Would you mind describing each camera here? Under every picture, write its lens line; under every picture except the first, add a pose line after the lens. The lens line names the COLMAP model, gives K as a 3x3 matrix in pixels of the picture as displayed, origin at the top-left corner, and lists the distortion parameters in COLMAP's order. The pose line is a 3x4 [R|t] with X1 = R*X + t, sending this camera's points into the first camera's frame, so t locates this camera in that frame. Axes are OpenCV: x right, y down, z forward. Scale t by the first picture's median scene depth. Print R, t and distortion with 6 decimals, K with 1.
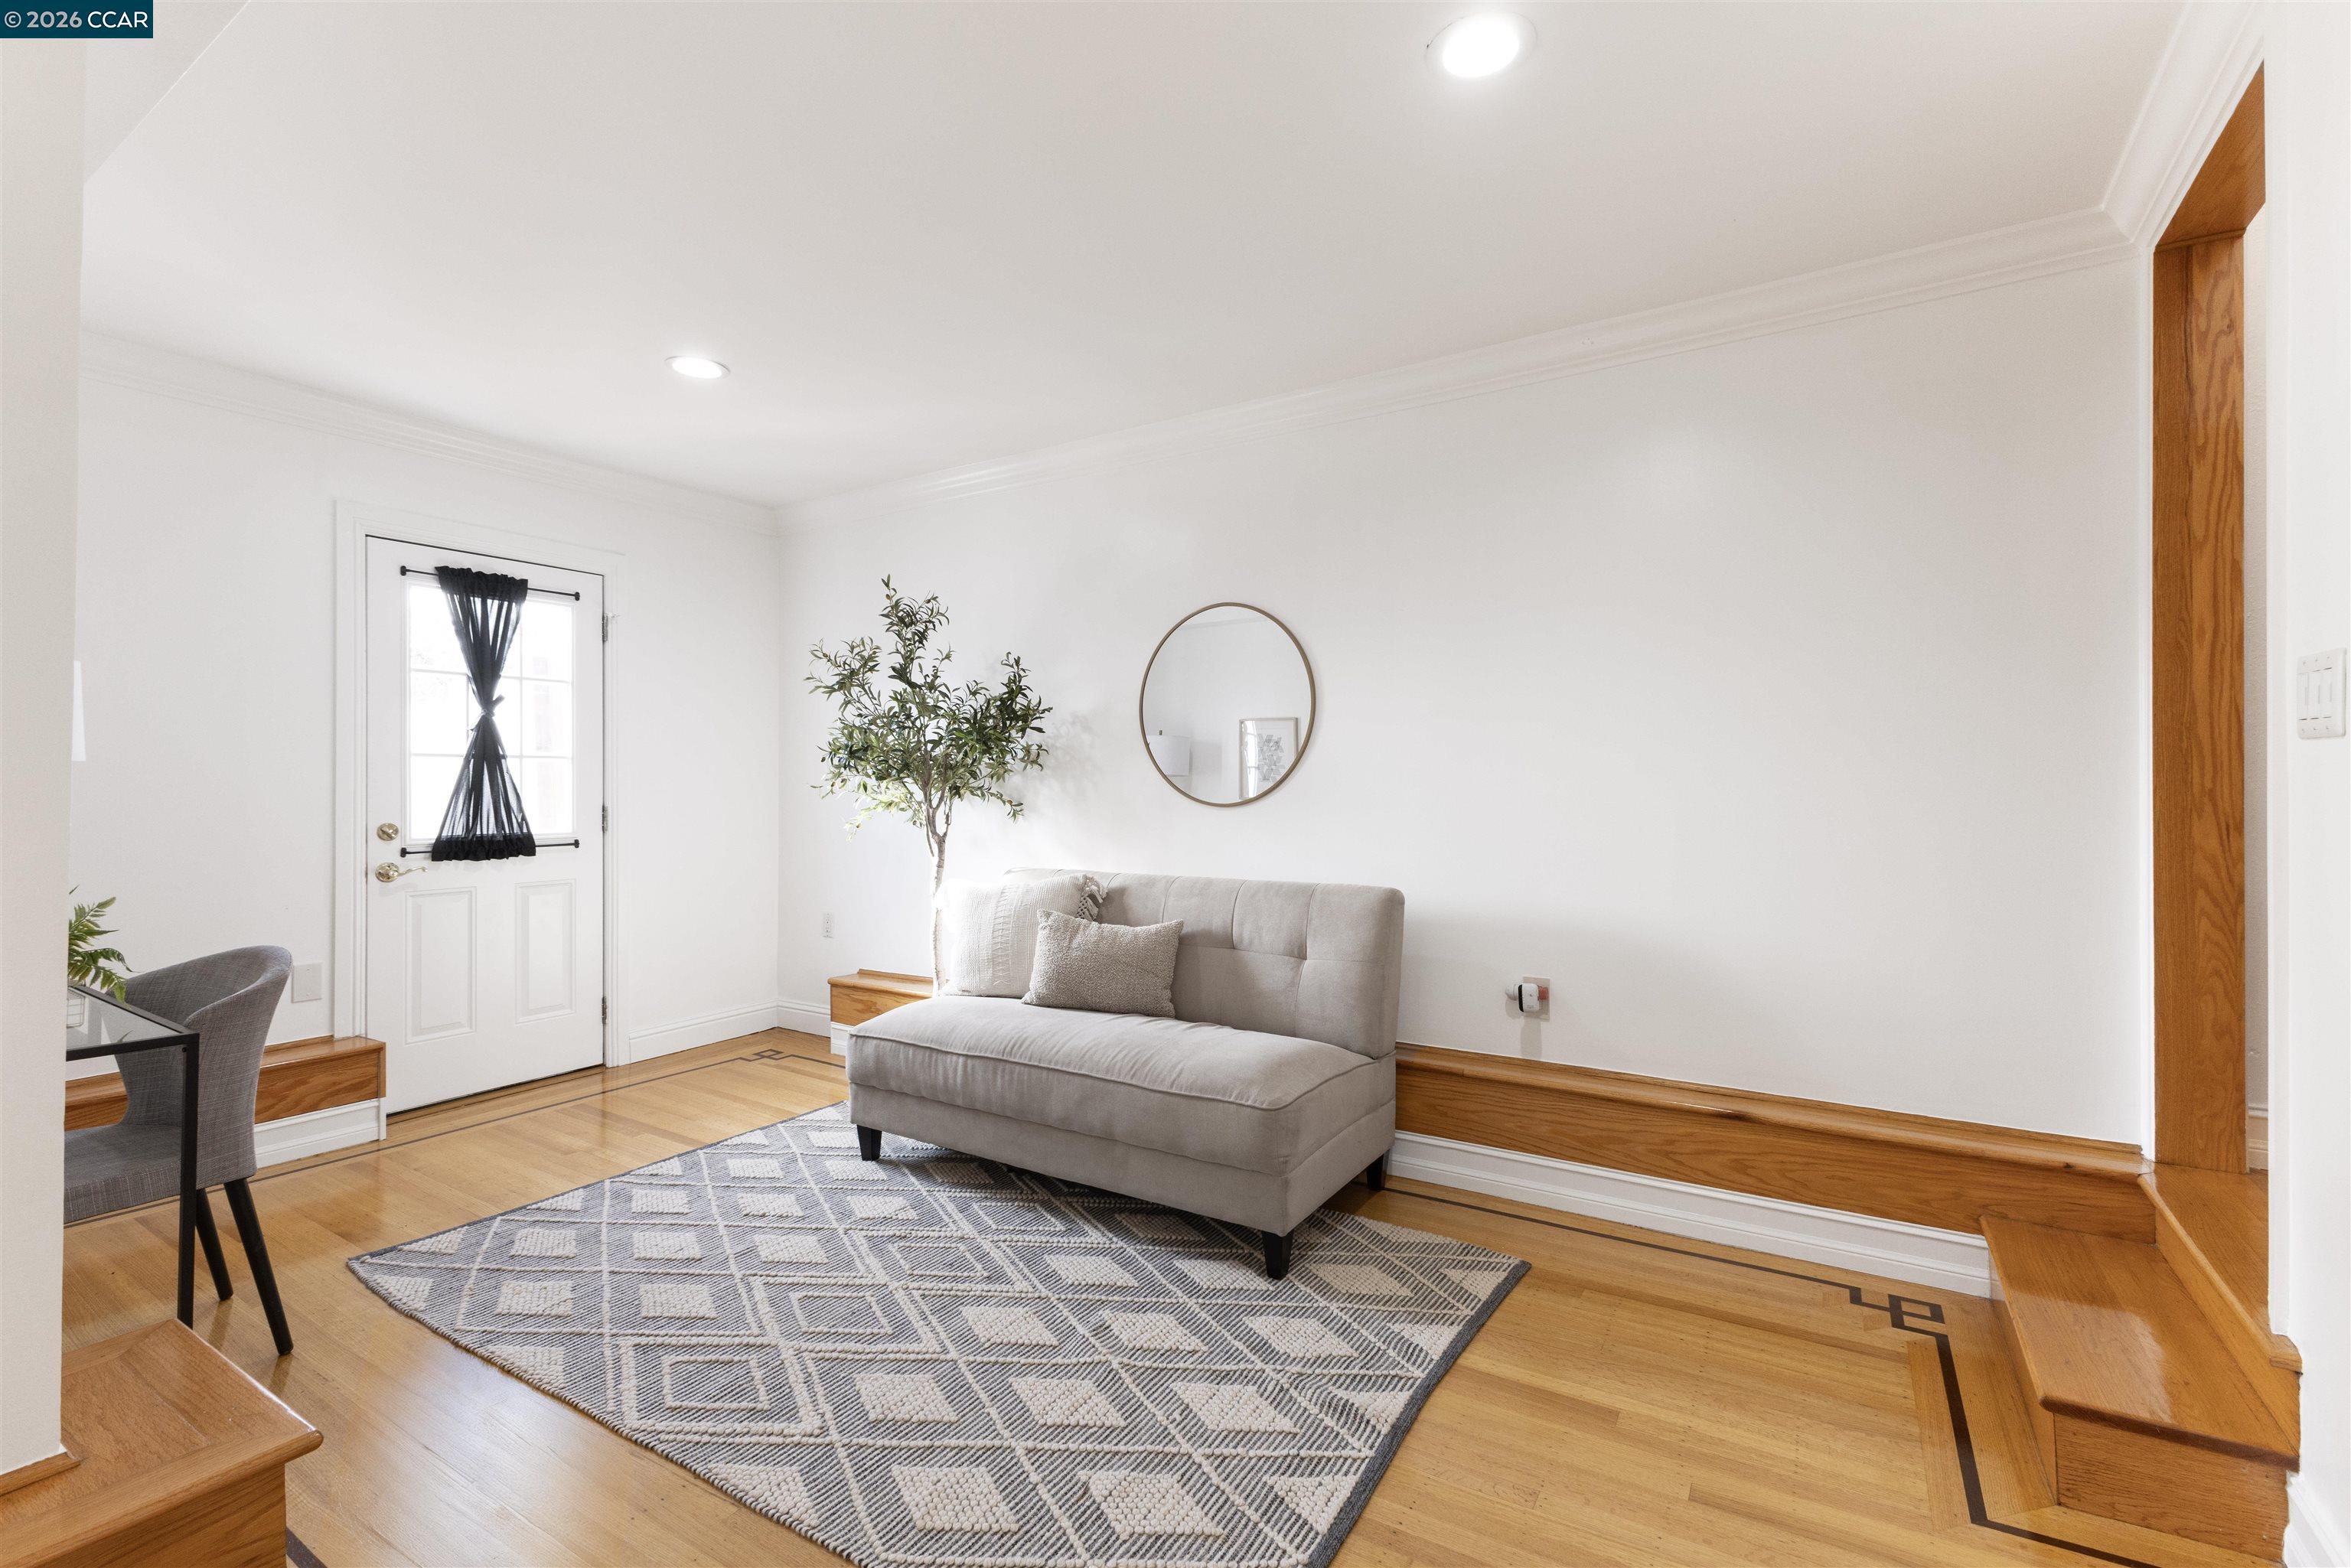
lens RADIAL K [[1029.3, 0, 1178.2], [0, 1029.3, 776.3], [0, 0, 1]] dist [0.011066, -0.000360]
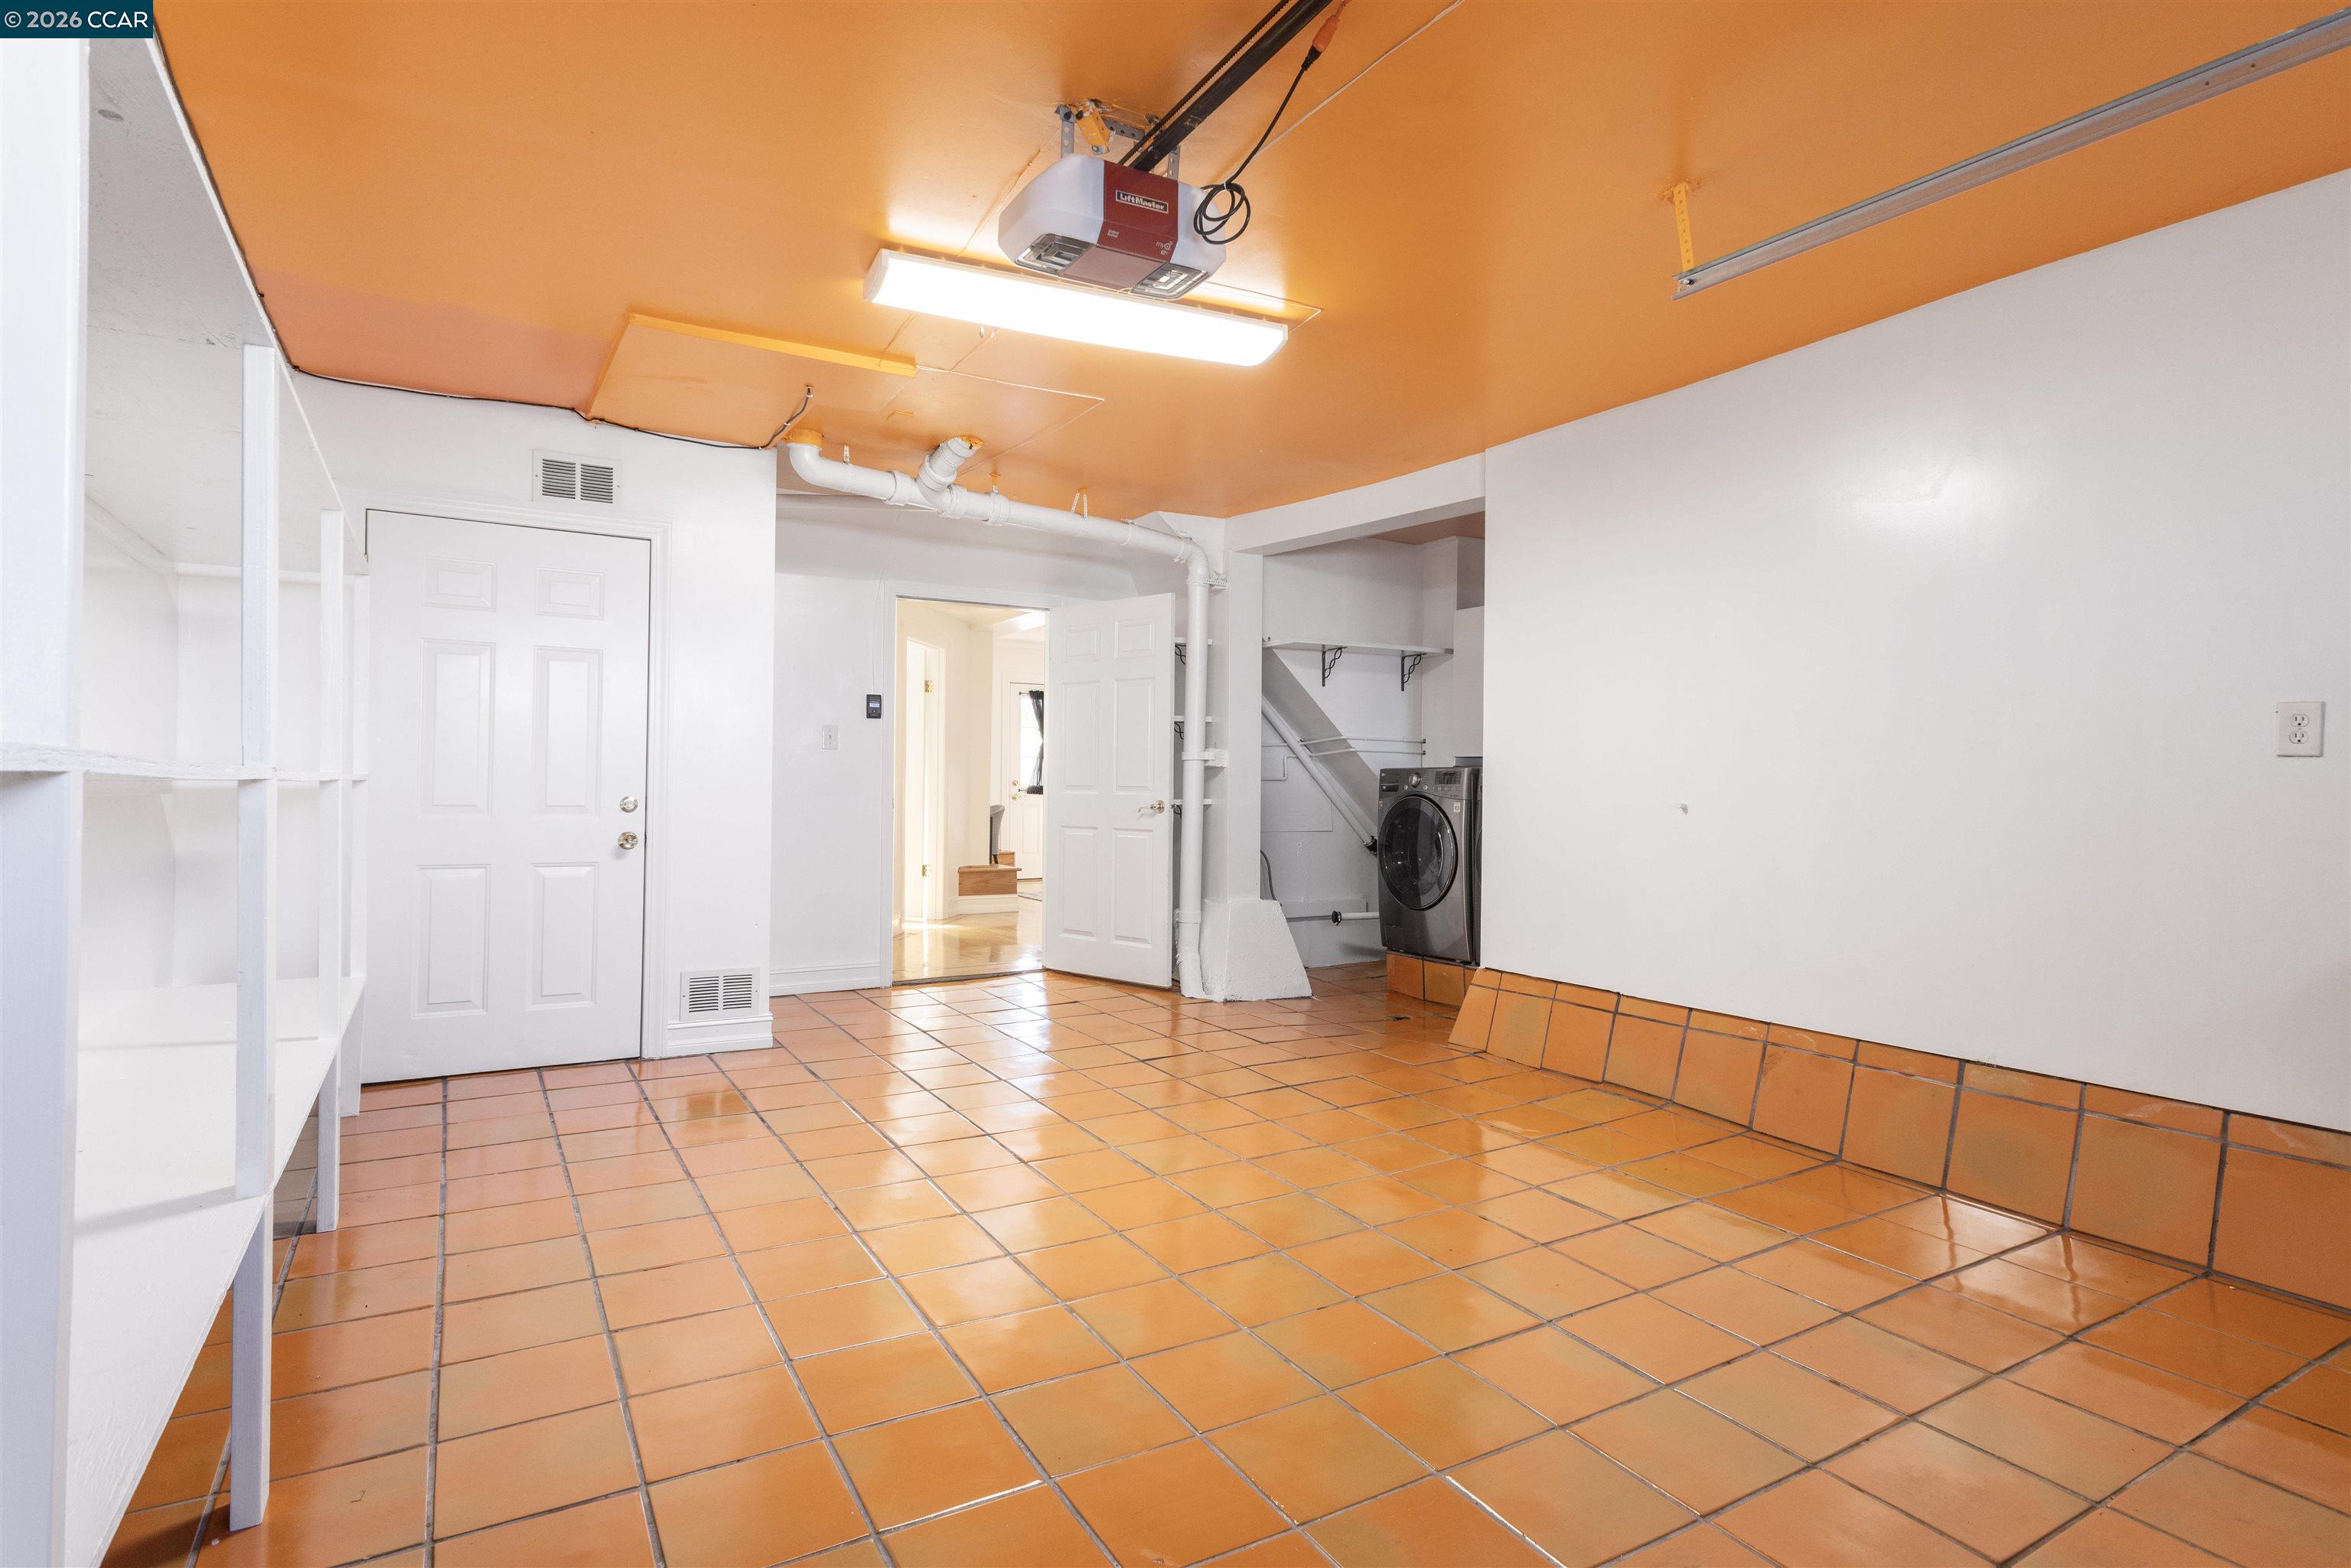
lens RADIAL K [[1208.3, 0, 1177.3], [0, 1208.3, 768.7], [0, 0, 1]] dist [0.000369, -0.000768]
pose [[0.891532, -0.000686, -0.452957, 1.332300], [0.000499, 1.000000, -0.000532, 0.016615], [0.452957, 0.000249, 0.891532, -2.055787]]
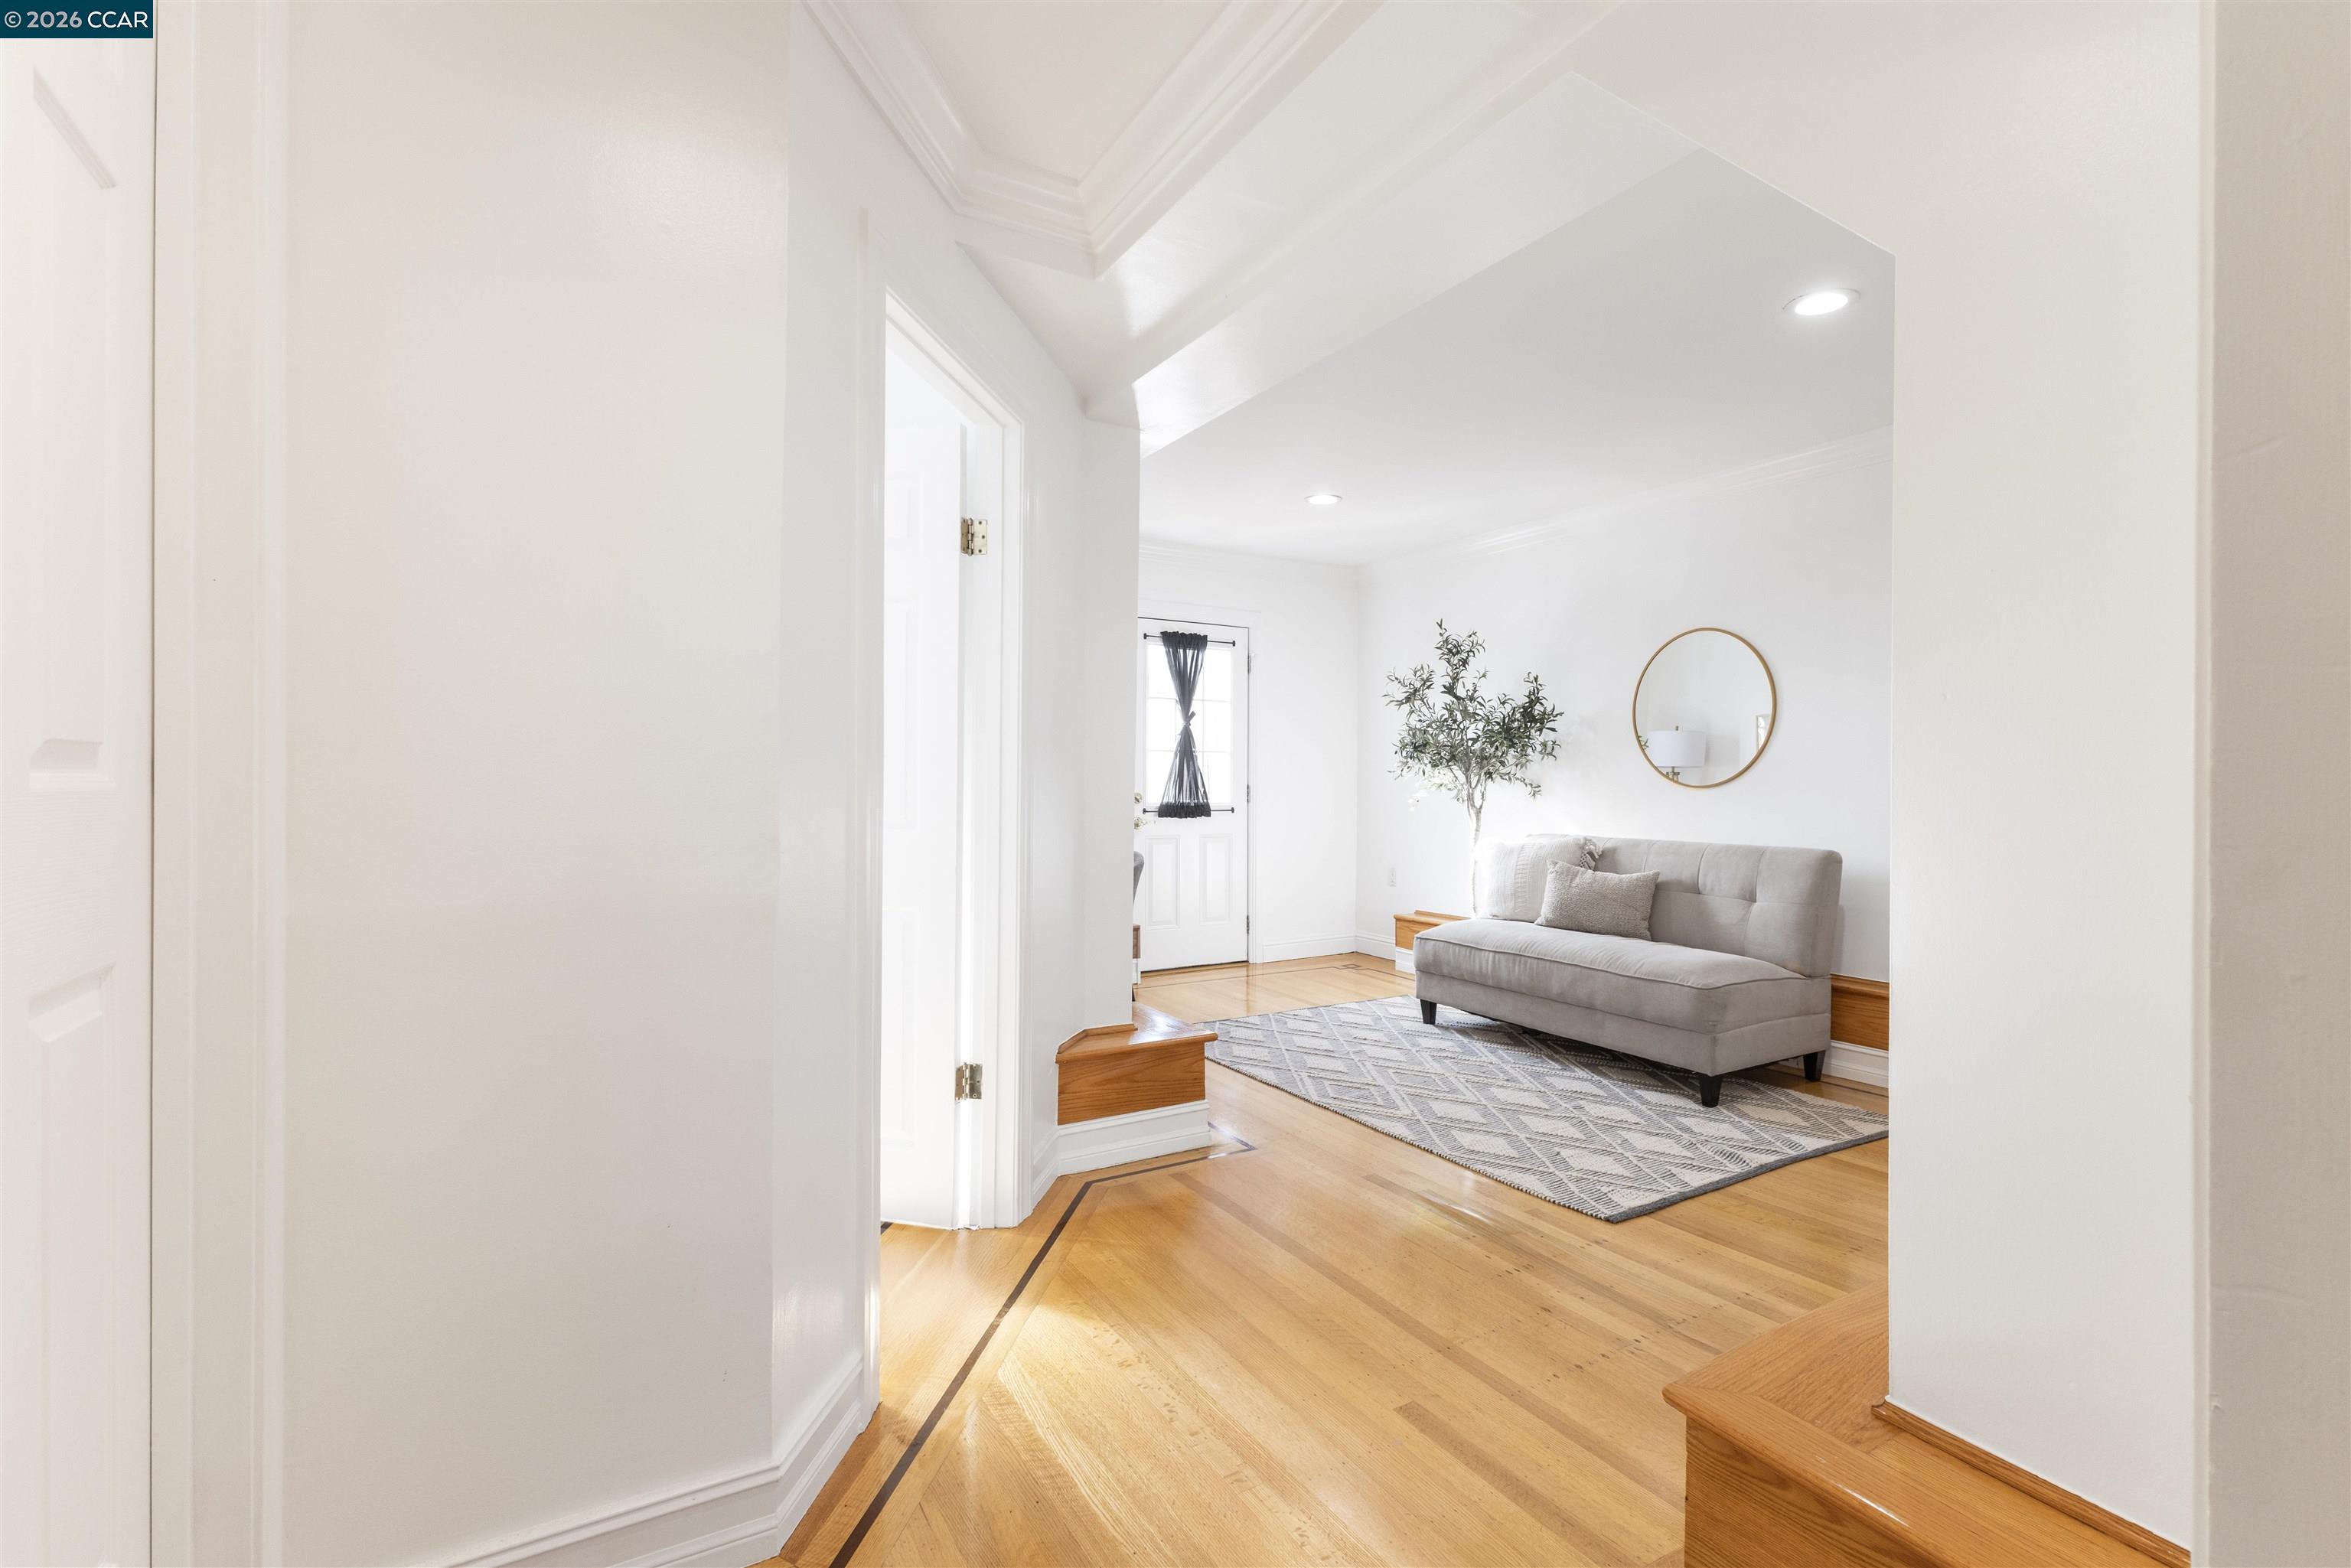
lens RADIAL K [[1074.3, 0, 1230.7], [0, 1074.3, 781.0], [0, 0, 1]] dist [0.004735, 0.000234]
pose [[0.900021, 0.007235, -0.435787, 0.114242], [-0.004746, 0.999966, 0.006799, 0.016436], [0.435821, -0.004051, 0.900024, -0.509619]]
